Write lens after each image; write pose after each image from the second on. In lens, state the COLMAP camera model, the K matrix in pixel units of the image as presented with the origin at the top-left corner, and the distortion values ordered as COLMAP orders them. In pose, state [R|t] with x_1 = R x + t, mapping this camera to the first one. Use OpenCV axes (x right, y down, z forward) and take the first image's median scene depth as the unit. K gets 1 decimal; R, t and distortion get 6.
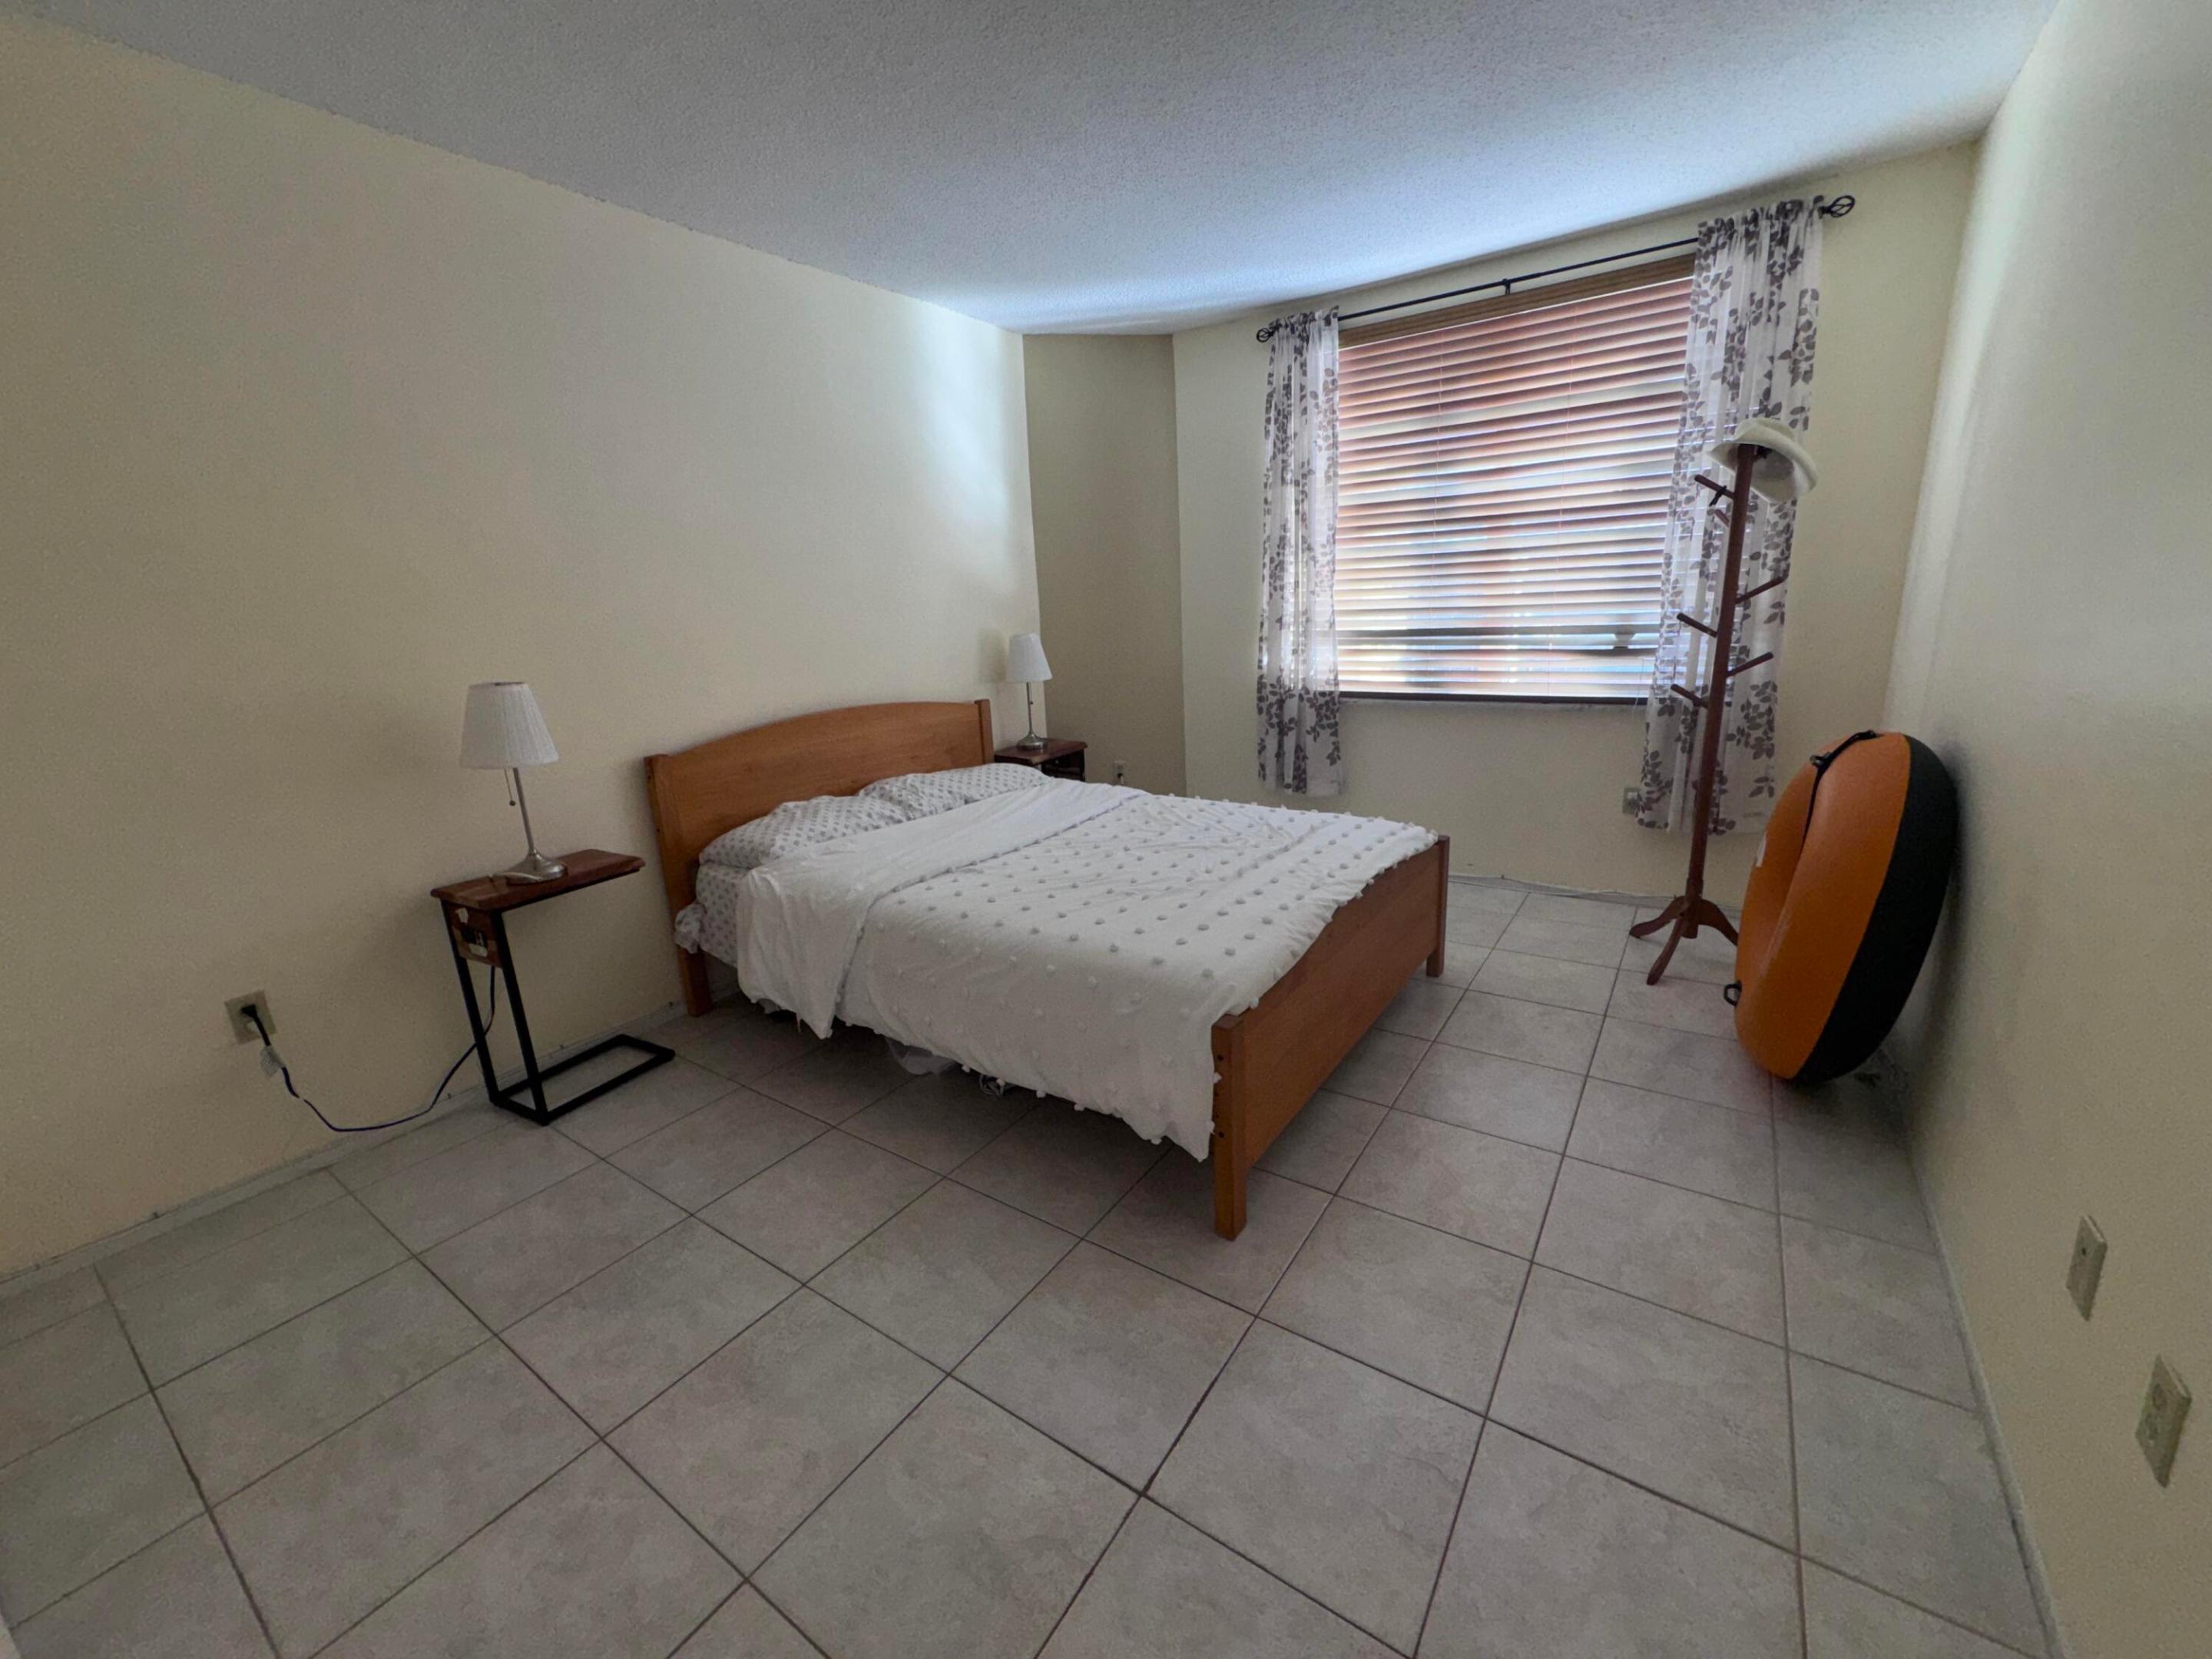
lens RADIAL K [[887.3, 0, 1106.0], [0, 887.3, 829.5], [0, 0, 1]] dist [-0.002474, 0.000091]
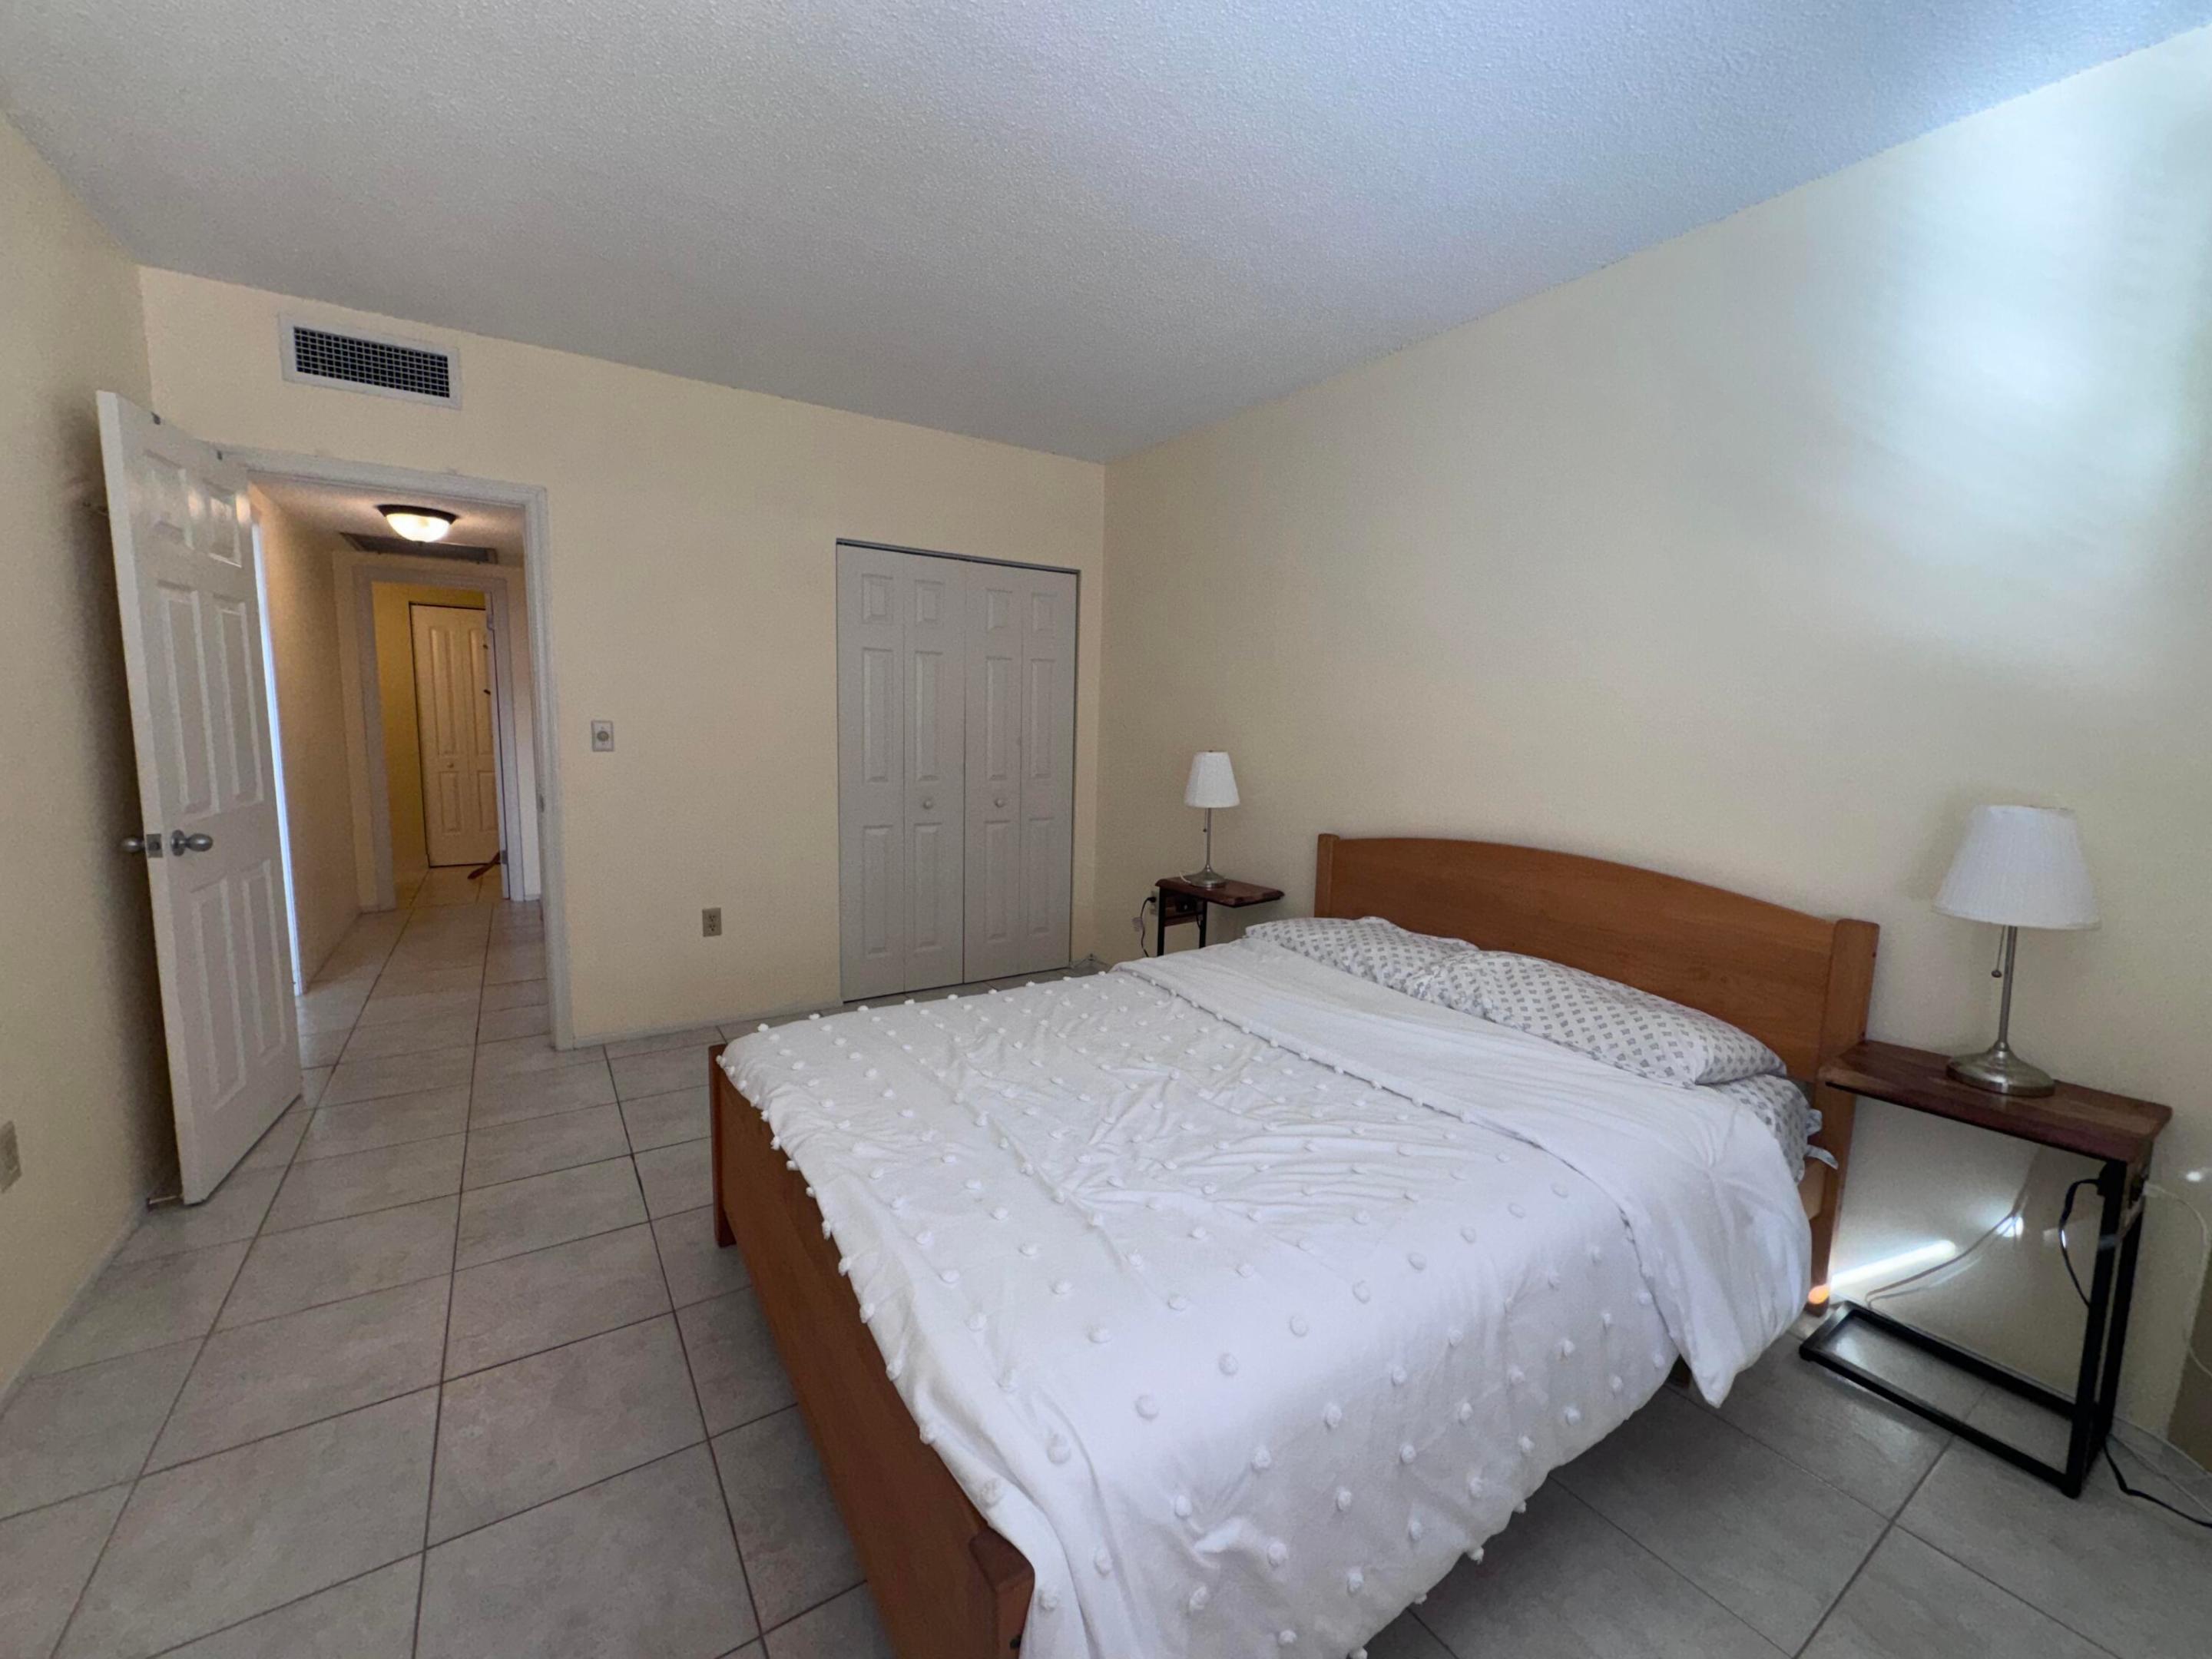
lens RADIAL K [[887.3, 0, 1106.0], [0, 887.3, 829.5], [0, 0, 1]] dist [-0.002474, 0.000091]
pose [[-0.403722, 0.128522, -0.905809, 0.500126], [-0.237102, 0.941558, 0.239271, -0.239490], [0.883624, 0.311369, -0.349655, 0.912147]]
